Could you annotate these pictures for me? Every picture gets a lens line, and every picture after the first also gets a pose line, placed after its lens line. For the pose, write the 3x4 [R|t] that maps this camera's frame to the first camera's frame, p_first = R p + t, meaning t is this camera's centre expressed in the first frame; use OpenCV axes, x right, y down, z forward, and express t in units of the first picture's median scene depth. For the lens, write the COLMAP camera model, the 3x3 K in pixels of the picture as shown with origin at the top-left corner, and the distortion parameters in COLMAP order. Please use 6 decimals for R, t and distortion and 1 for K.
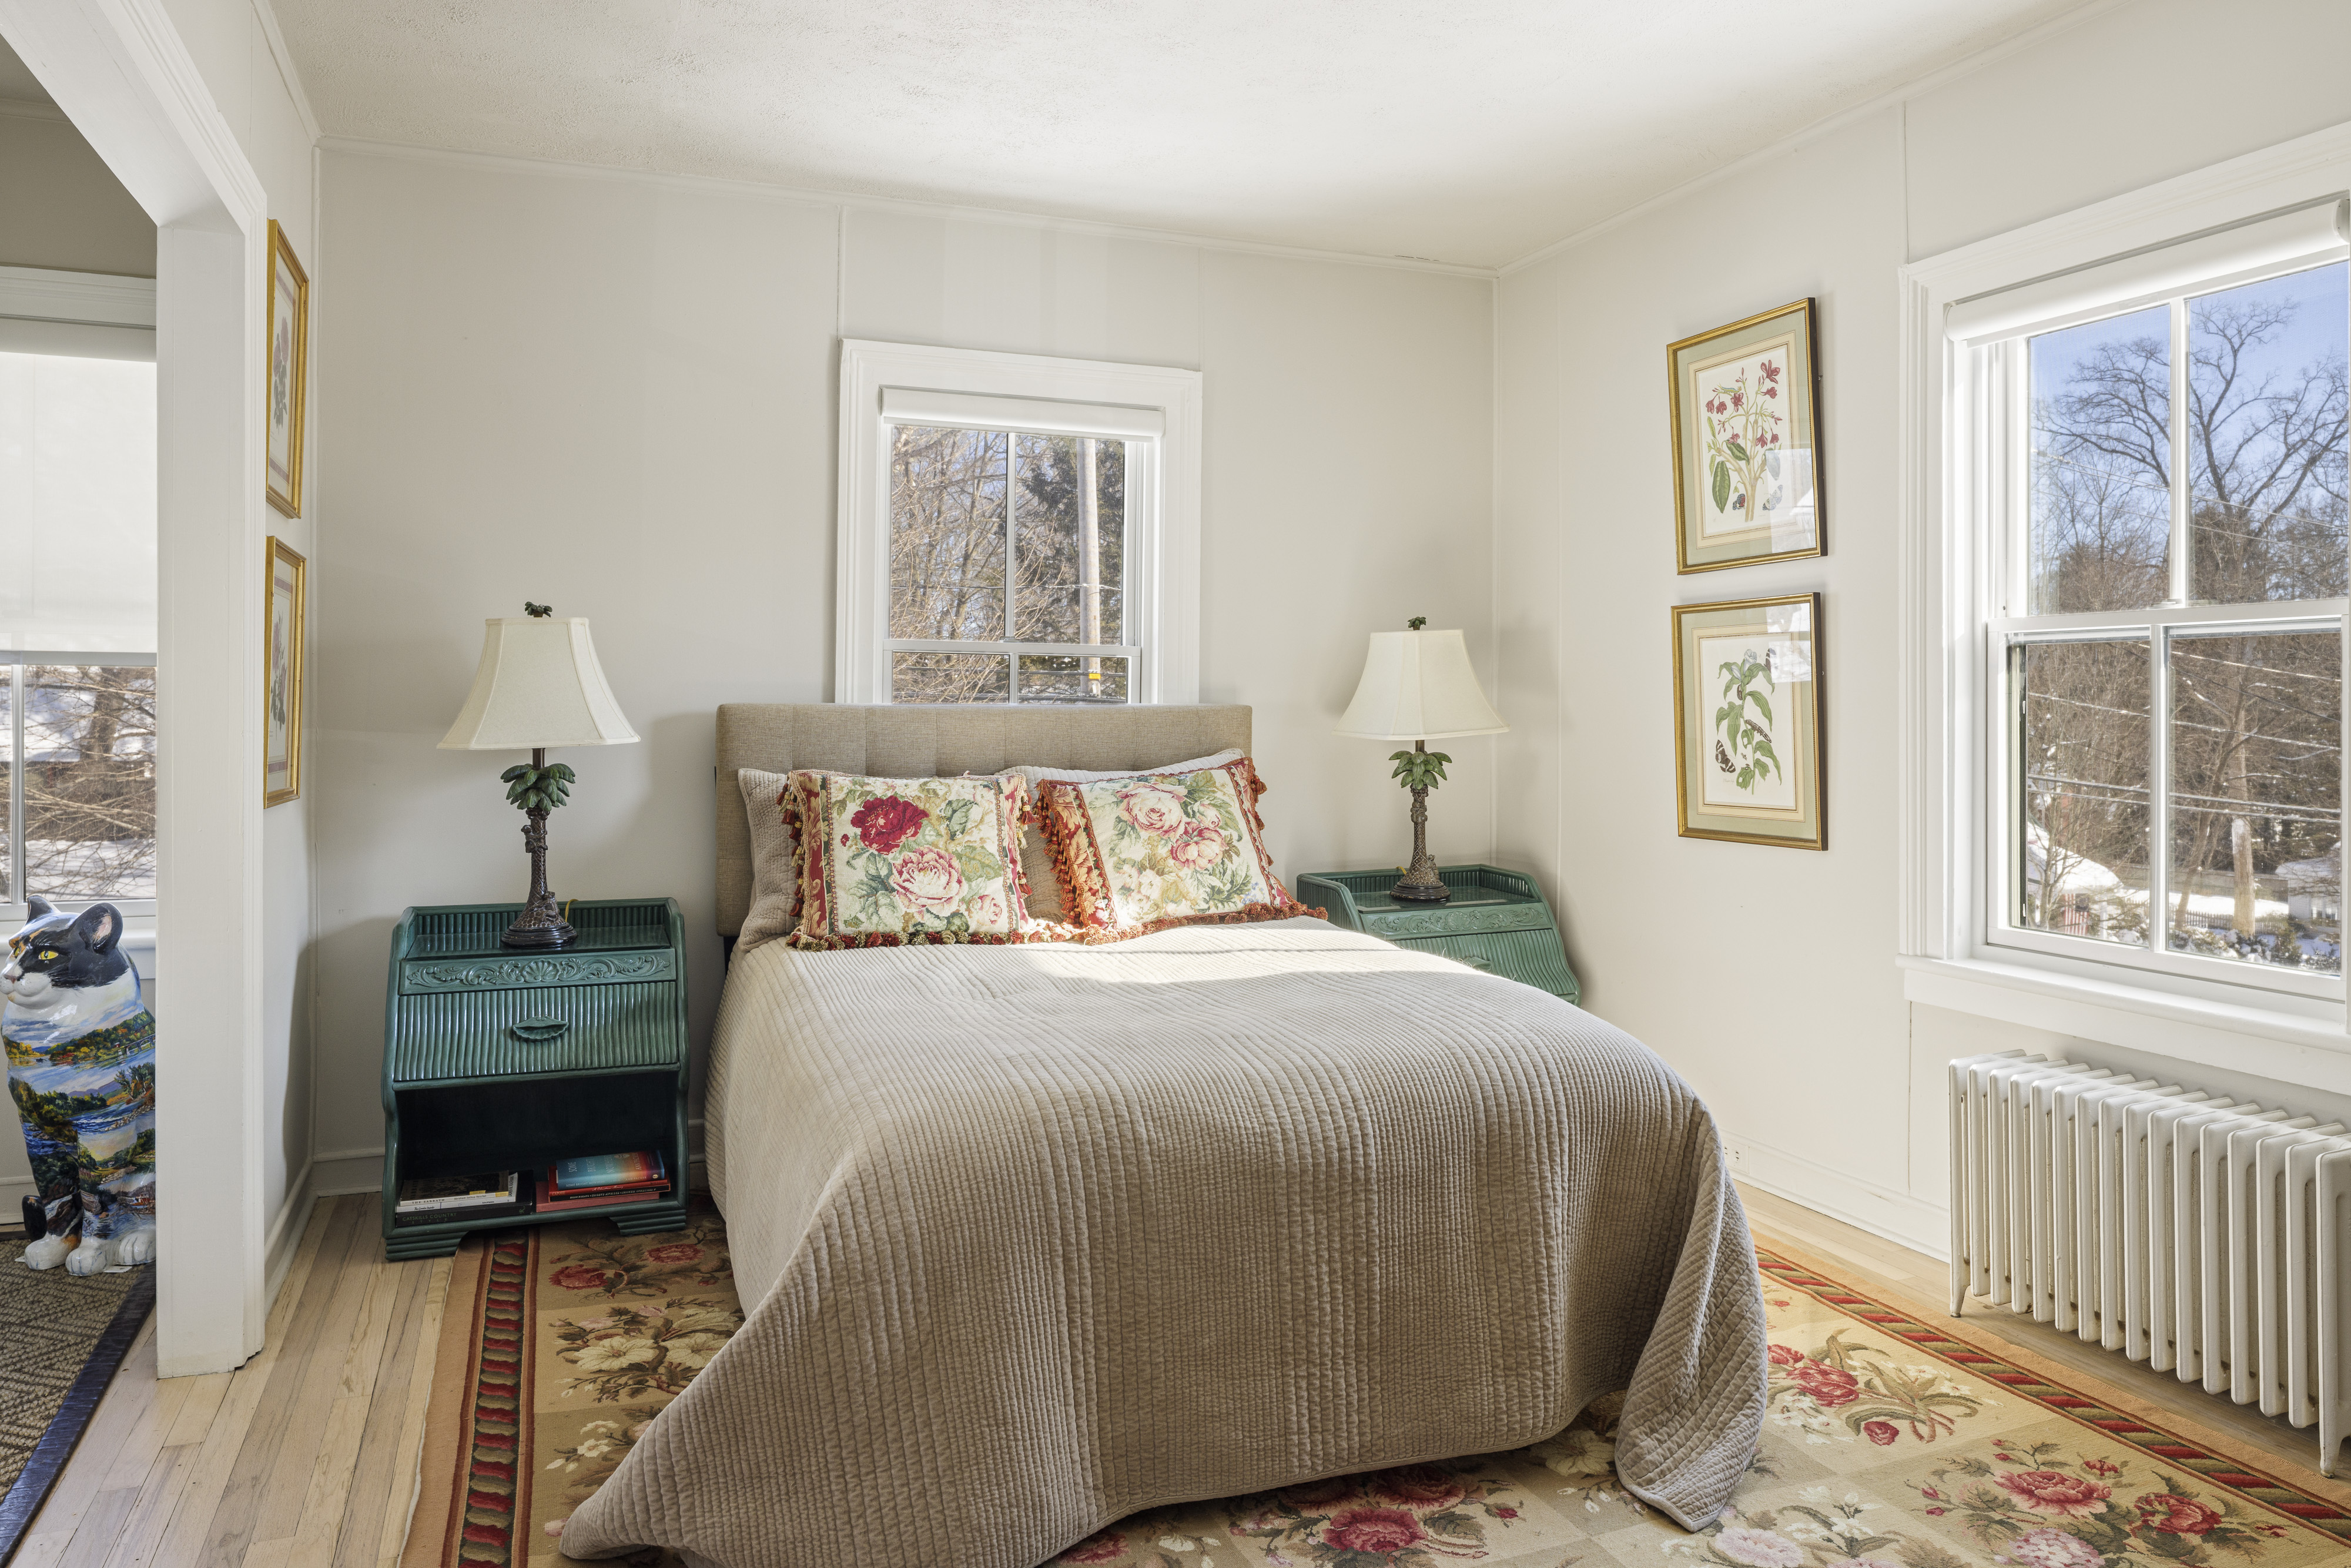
lens RADIAL K [[1594.3, 0, 1171.4], [0, 1594.3, 730.5], [0, 0, 1]] dist [-0.008725, -0.003331]
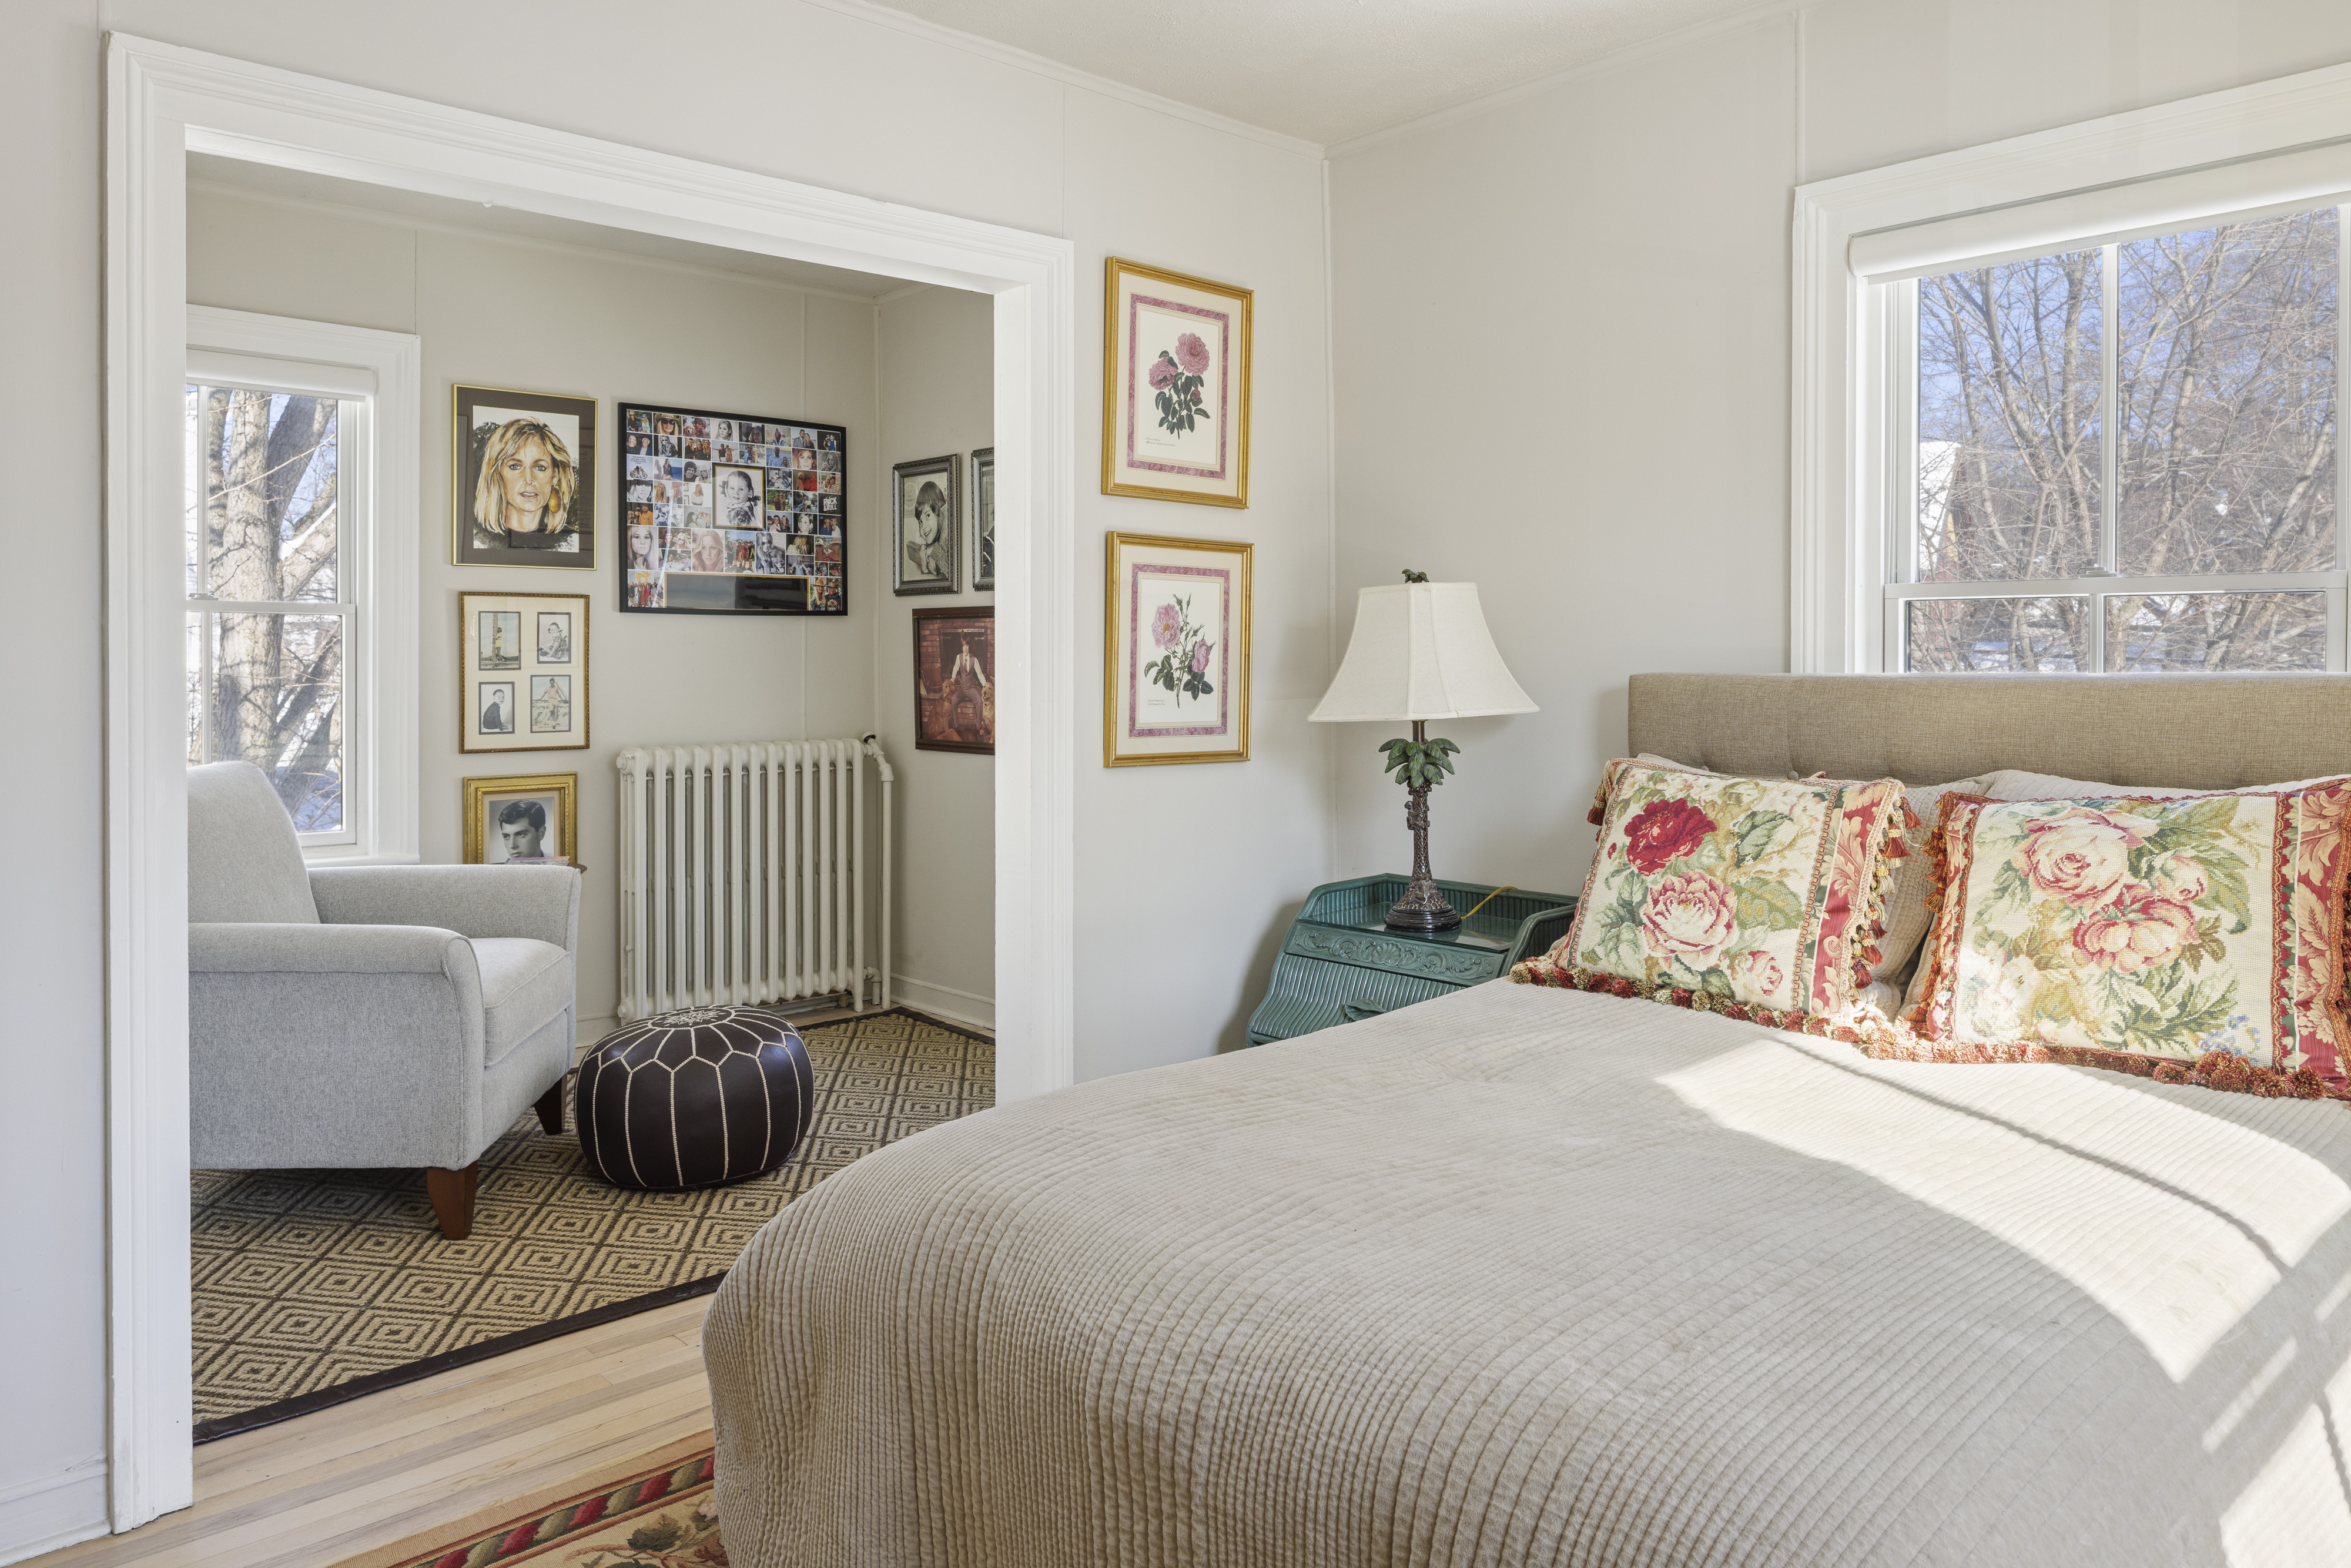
lens RADIAL K [[1594.3, 0, 1137.2], [0, 1594.3, 670.5], [0, 0, 1]] dist [-0.008725, -0.003331]
pose [[0.355163, -0.000670, -0.934804, 0.422813], [-0.008178, 0.999959, -0.003823, -0.013833], [0.934769, 0.009002, 0.355143, 0.484055]]
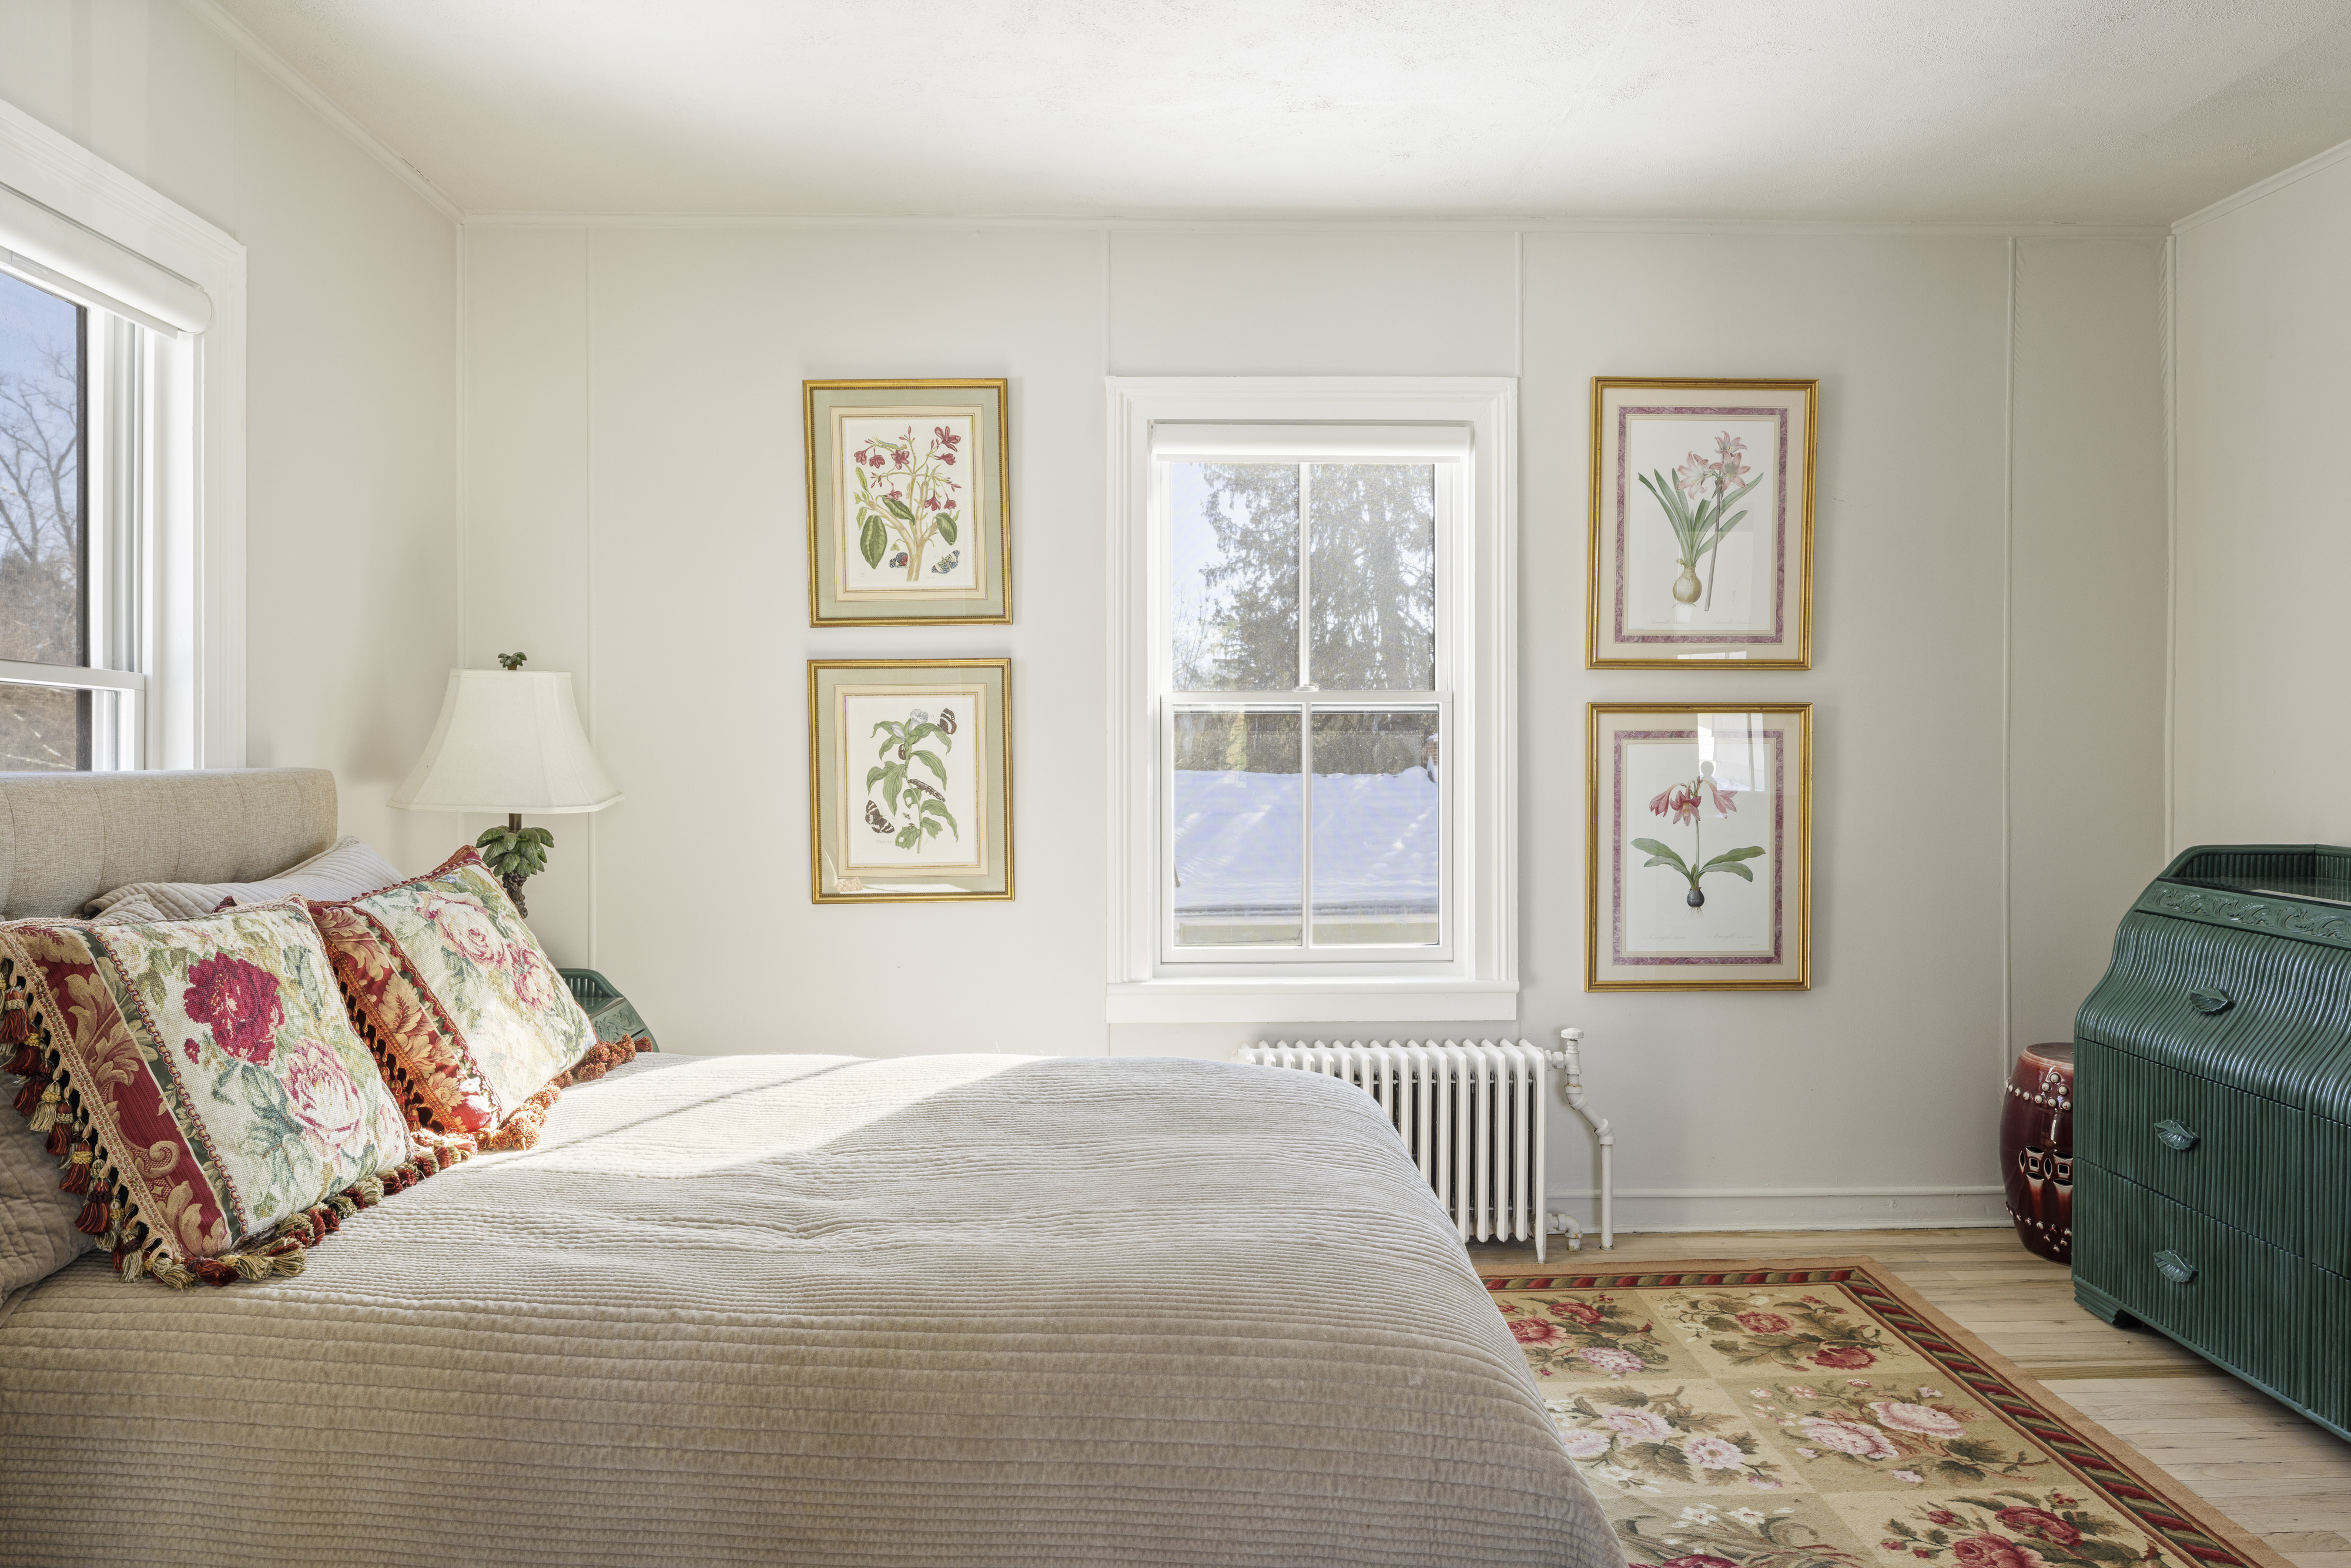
lens RADIAL K [[1594.3, 0, 1170.6], [0, 1594.3, 777.1], [0, 0, 1]] dist [-0.008725, -0.003331]
pose [[0.335799, -0.014520, 0.941822, -0.542088], [0.018314, 0.999793, 0.008884, -0.014381], [-0.941756, 0.014265, 0.335995, 0.524428]]
